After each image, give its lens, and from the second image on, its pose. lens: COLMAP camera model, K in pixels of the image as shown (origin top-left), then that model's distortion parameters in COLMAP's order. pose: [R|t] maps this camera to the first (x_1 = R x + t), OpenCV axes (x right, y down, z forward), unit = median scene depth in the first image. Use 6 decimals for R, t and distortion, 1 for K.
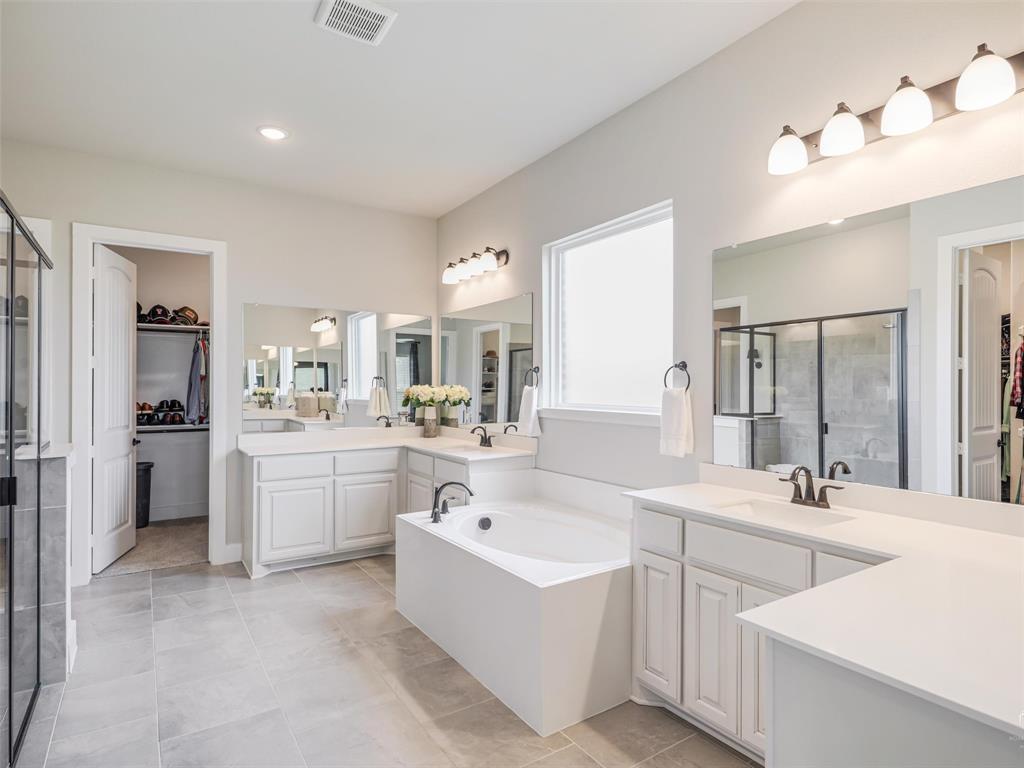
lens RADIAL K [[512.9, 0, 513.8], [0, 512.9, 388.1], [0, 0, 1]] dist [0.004418, -0.000086]
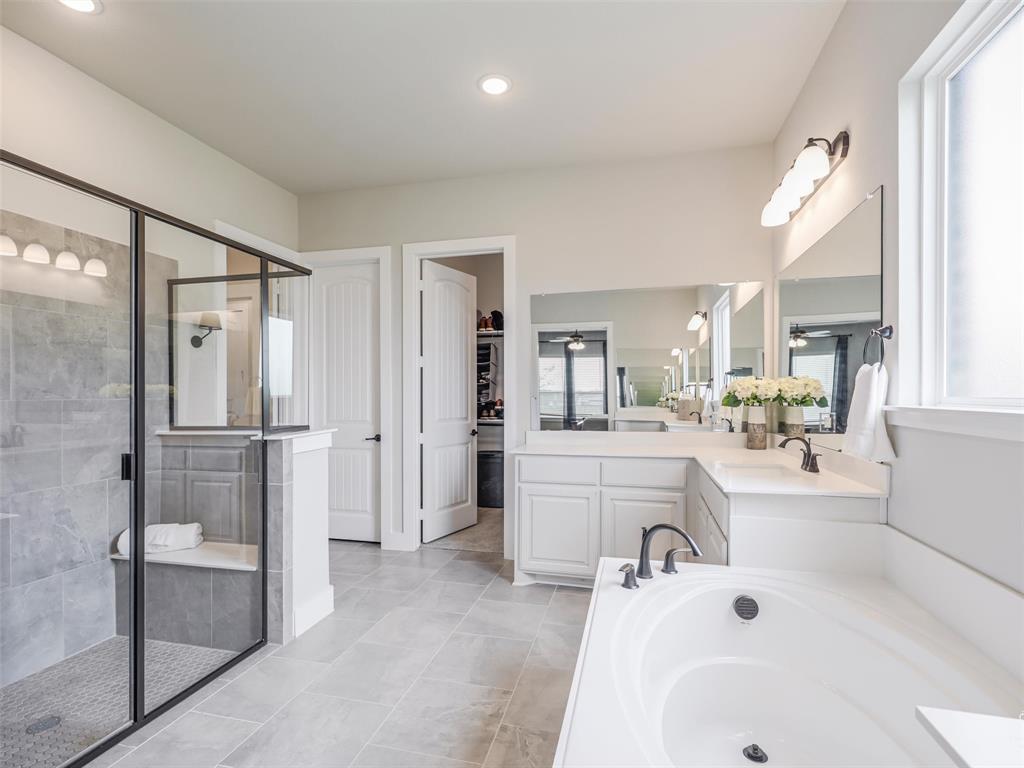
lens RADIAL K [[494.5, 0, 511.7], [0, 494.5, 395.0], [0, 0, 1]] dist [0.000579, -0.000001]
pose [[0.692866, -0.000748, -0.721066, 0.127743], [0.004491, 0.999985, 0.003278, 0.021204], [0.721053, -0.005509, 0.692858, 0.351151]]
